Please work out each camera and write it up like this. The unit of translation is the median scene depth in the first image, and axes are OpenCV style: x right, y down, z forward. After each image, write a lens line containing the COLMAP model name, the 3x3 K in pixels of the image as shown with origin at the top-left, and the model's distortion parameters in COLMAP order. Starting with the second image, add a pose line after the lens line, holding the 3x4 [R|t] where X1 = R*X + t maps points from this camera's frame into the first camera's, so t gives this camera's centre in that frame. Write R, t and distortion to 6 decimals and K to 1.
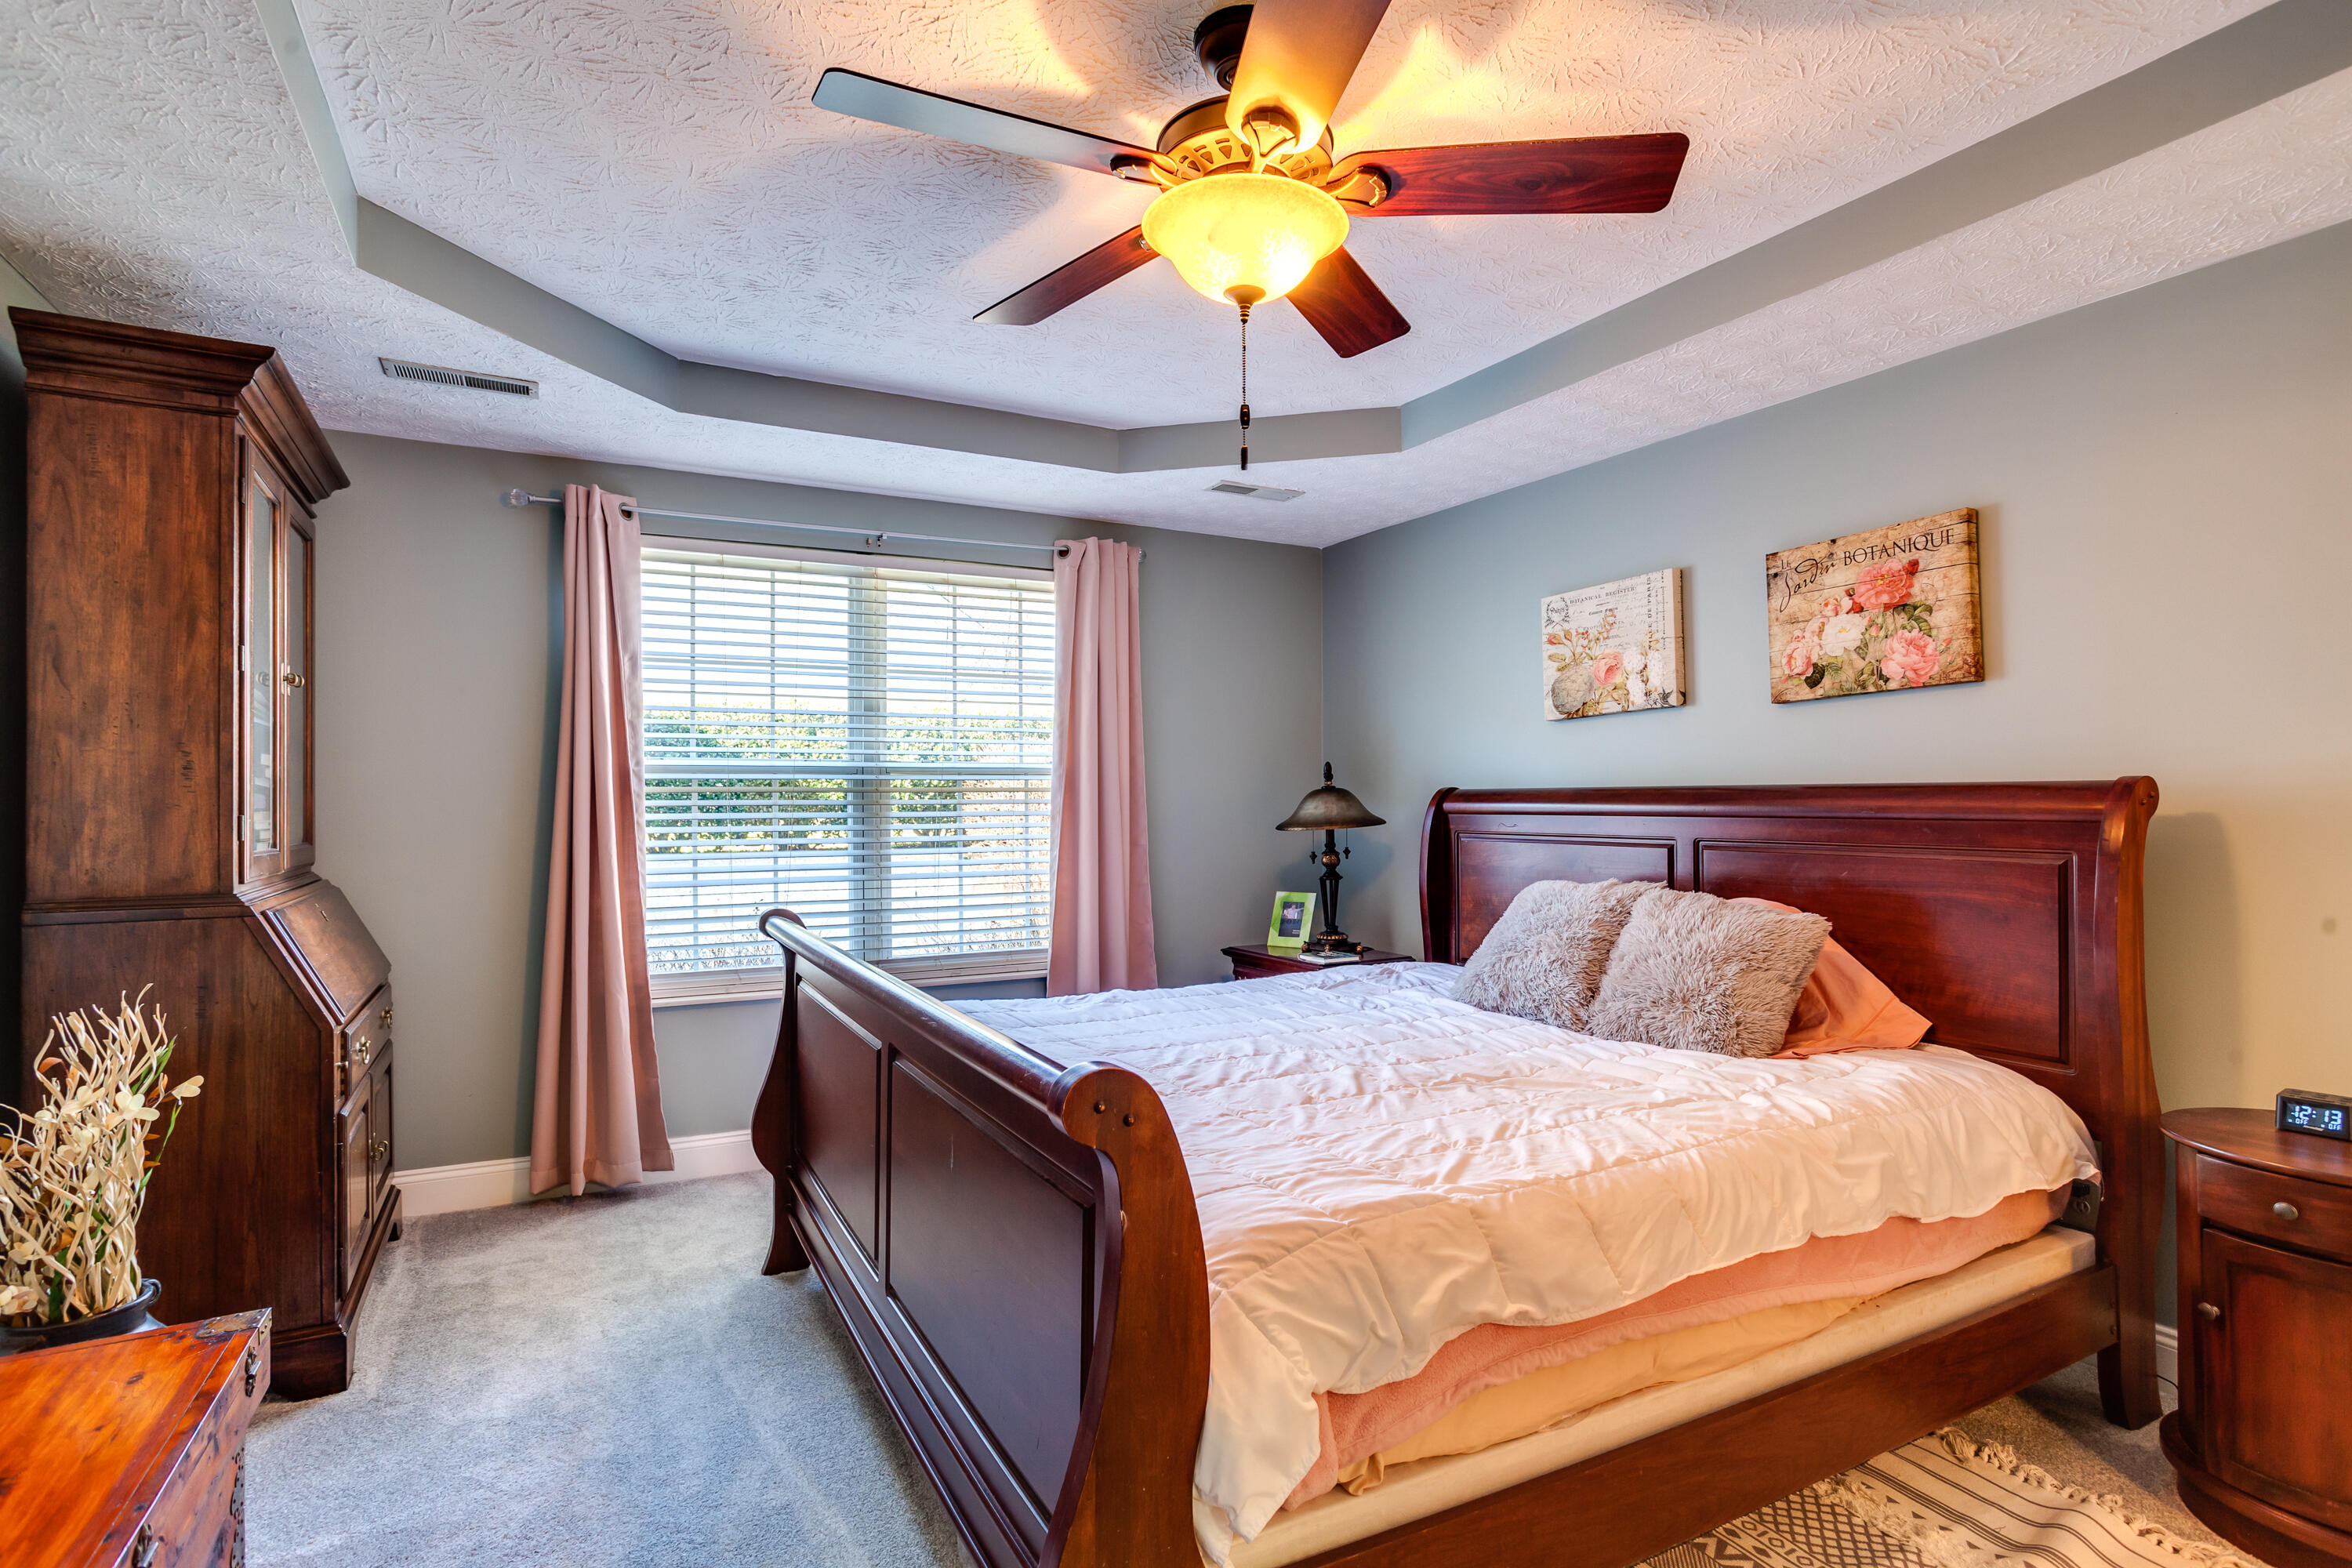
lens RADIAL K [[1139.3, 0, 1176.0], [0, 1139.3, 784.0], [0, 0, 1]] dist [-0.056464, 0.034539]
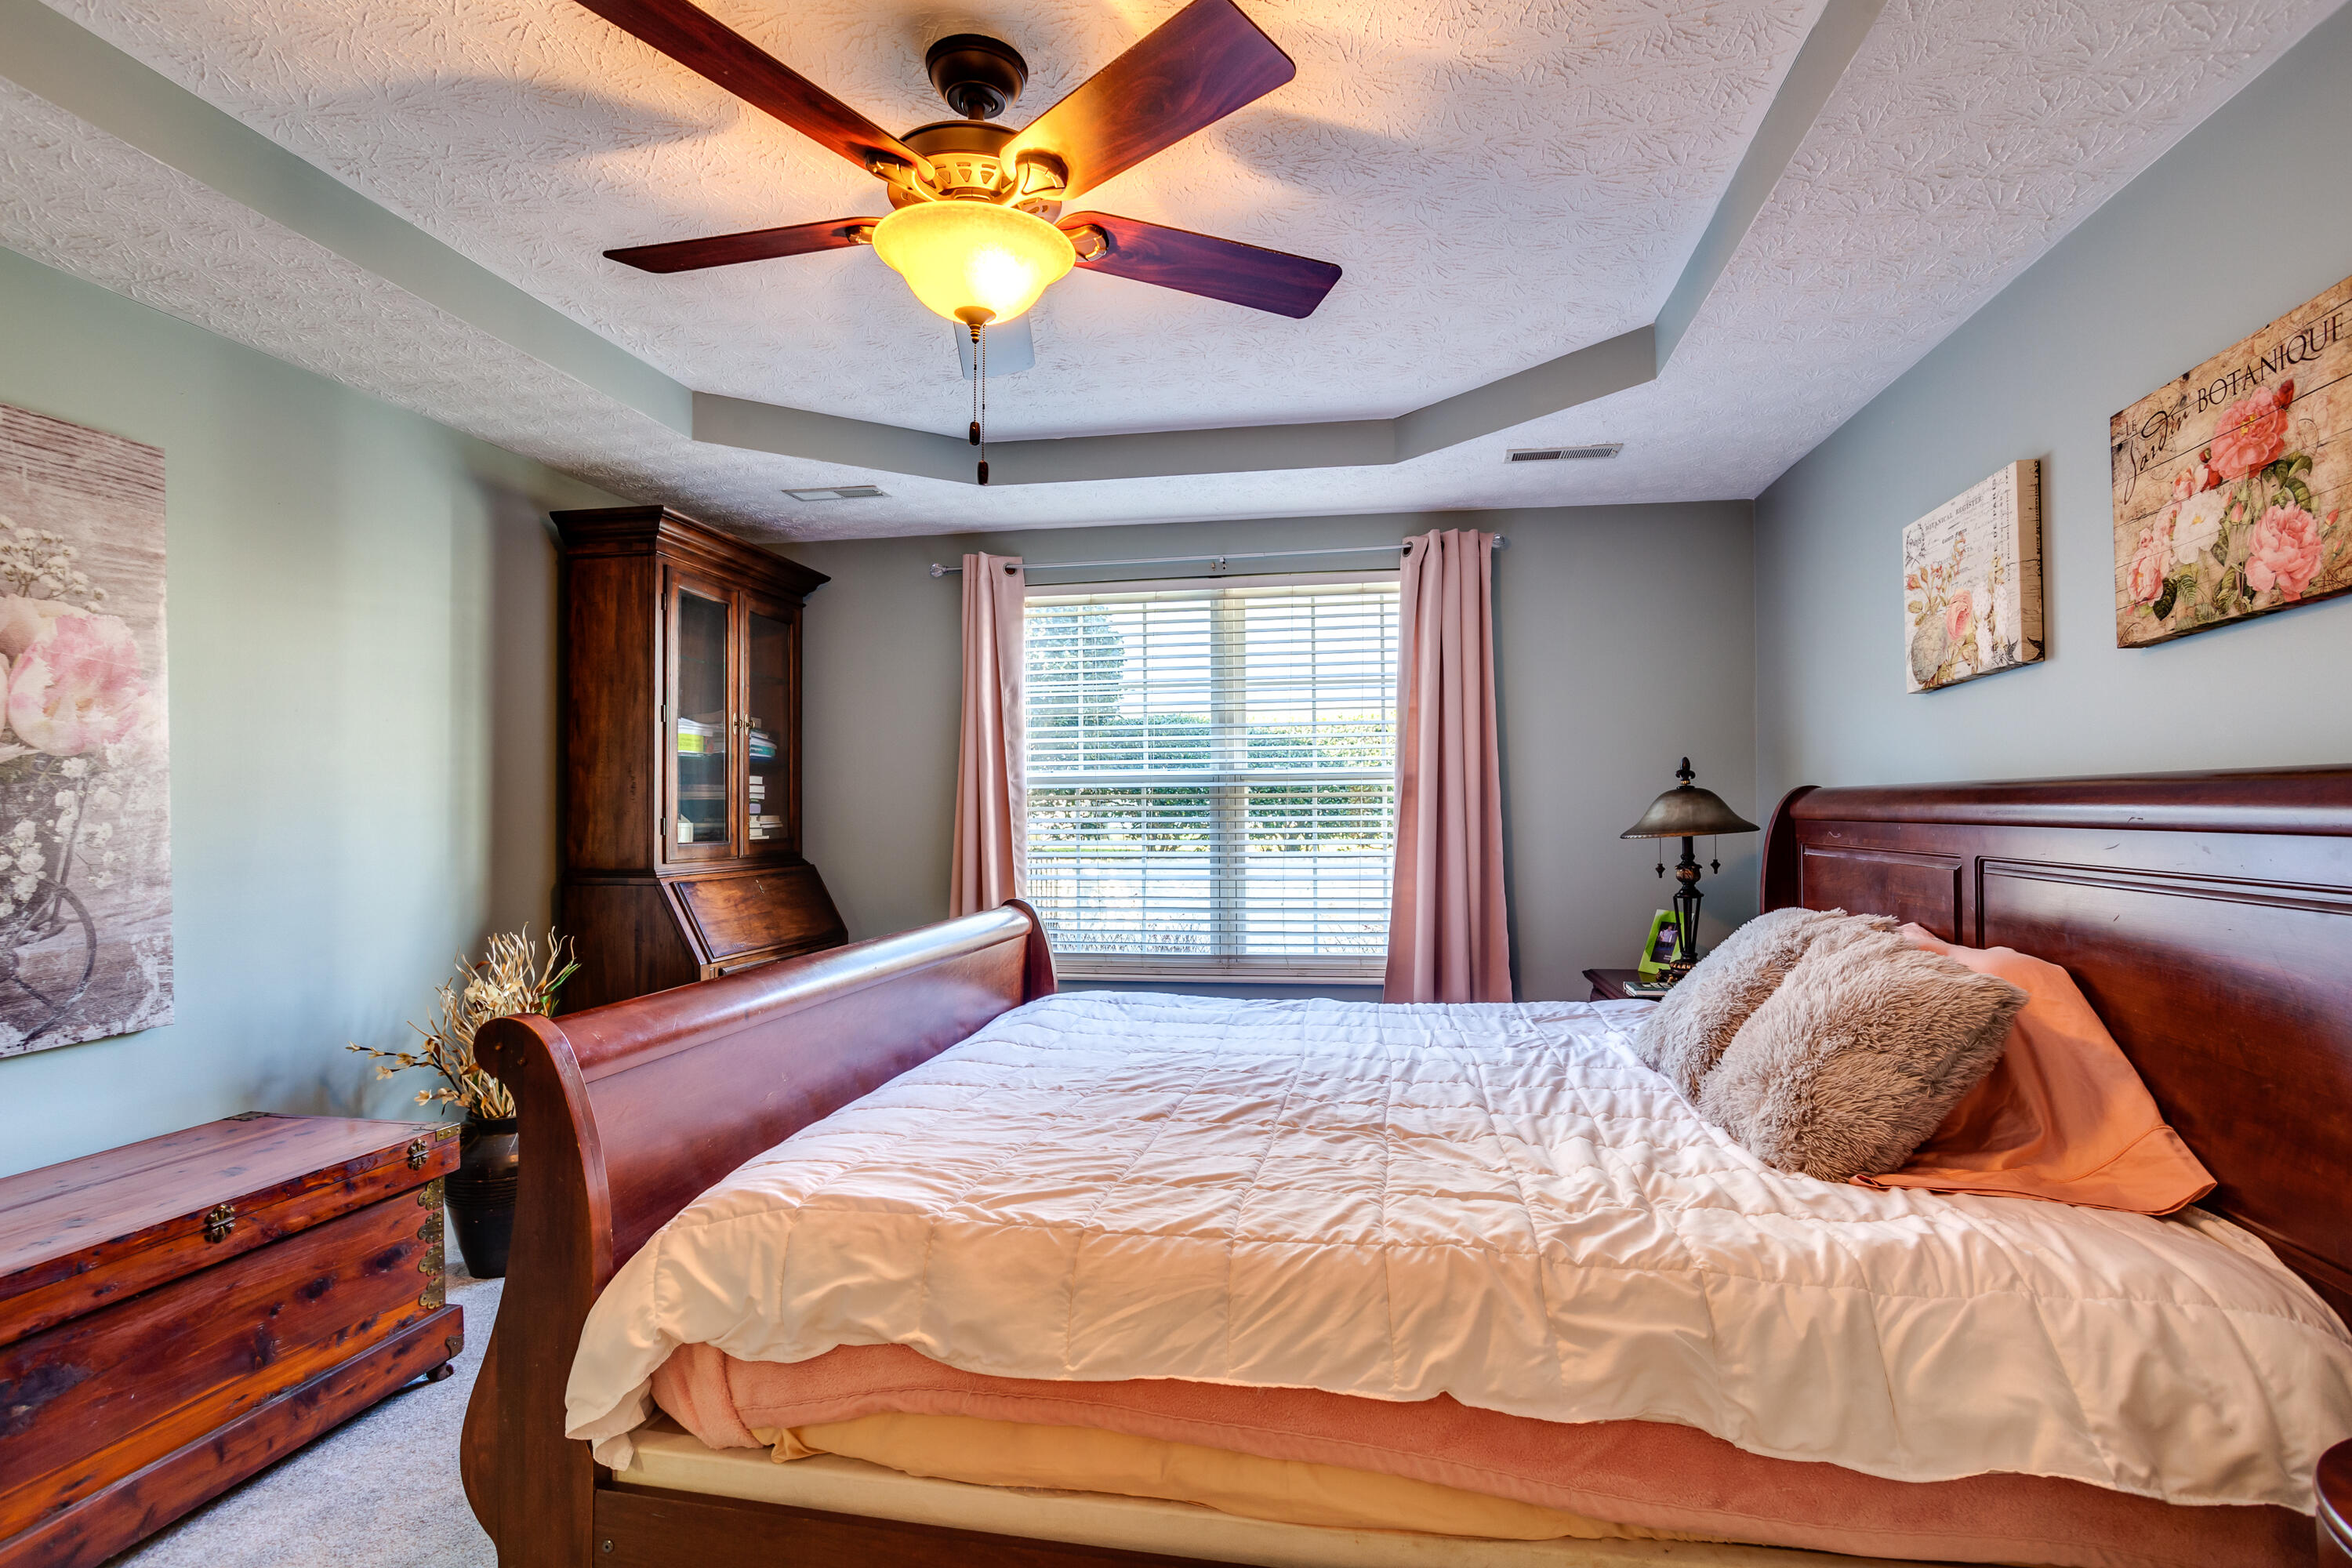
lens RADIAL K [[1118.0, 0, 1162.6], [0, 1118.0, 791.4], [0, 0, 1]] dist [-0.052990, 0.027097]
pose [[0.795334, -0.012175, -0.606049, 0.474874], [0.013130, 0.999910, -0.002857, 0.004431], [0.606029, -0.005685, 0.795422, 0.175826]]
